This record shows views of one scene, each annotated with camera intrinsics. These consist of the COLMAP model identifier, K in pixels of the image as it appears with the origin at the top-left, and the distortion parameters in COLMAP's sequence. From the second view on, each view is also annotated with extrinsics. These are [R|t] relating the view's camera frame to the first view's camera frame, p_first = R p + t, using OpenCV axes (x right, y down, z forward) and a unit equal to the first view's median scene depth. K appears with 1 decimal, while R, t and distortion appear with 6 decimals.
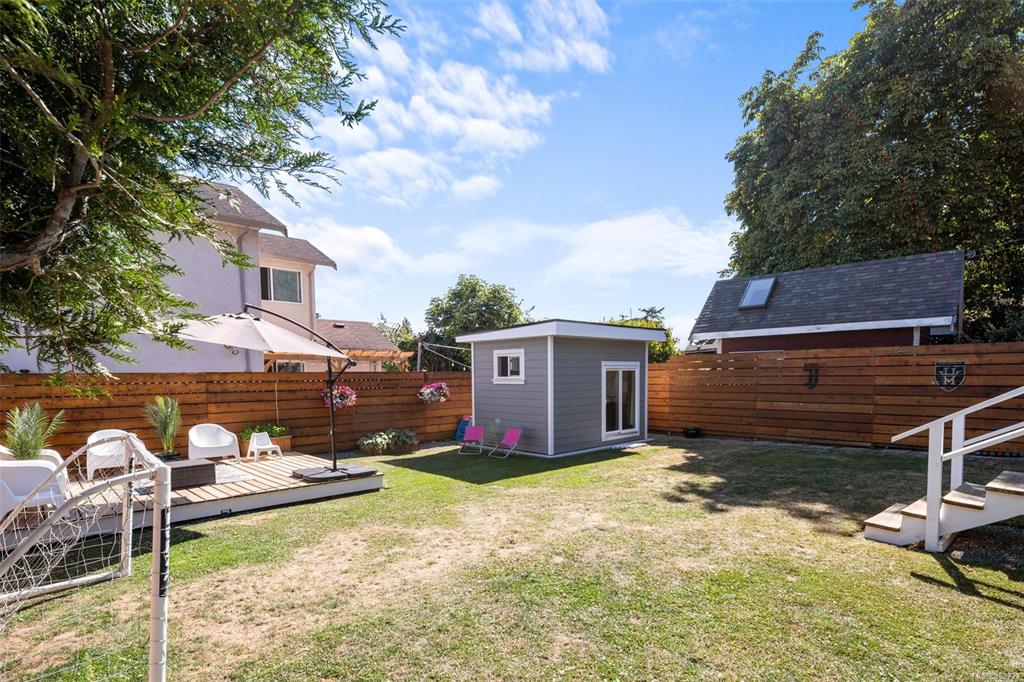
lens RADIAL K [[523.5, 0, 509.2], [0, 523.5, 406.7], [0, 0, 1]] dist [0.000637, -0.000083]
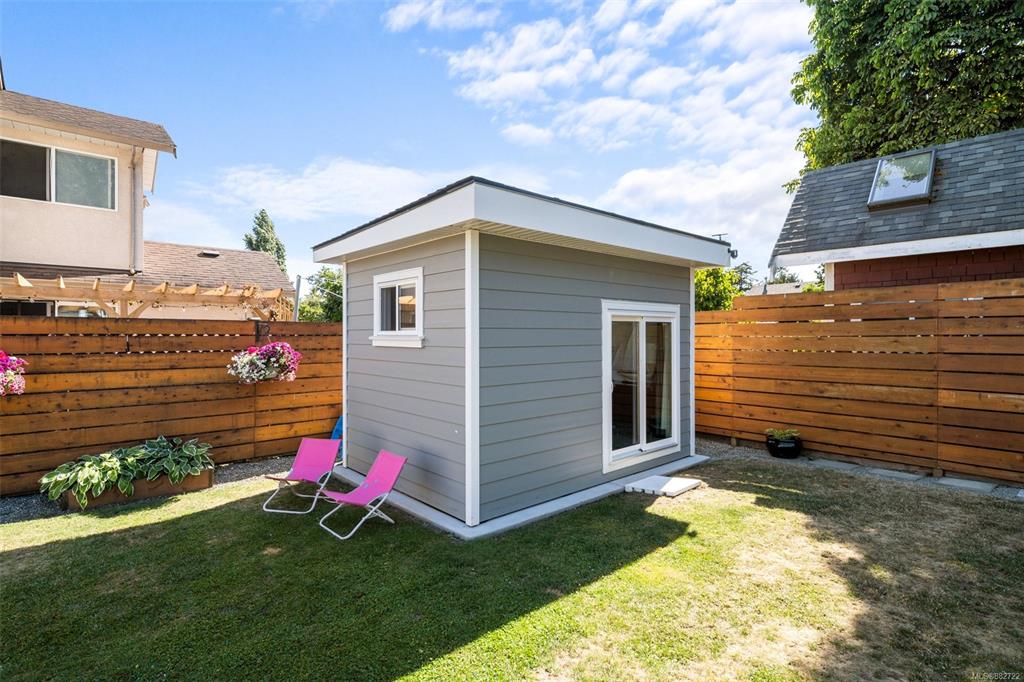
lens RADIAL K [[502.9, 0, 518.3], [0, 502.9, 334.0], [0, 0, 1]] dist [-0.000842, -0.000350]
pose [[0.999683, 0.009314, -0.023375, 0.106364], [-0.010761, 0.997984, -0.062552, -0.026245], [0.022745, 0.062784, 0.997768, 0.521907]]
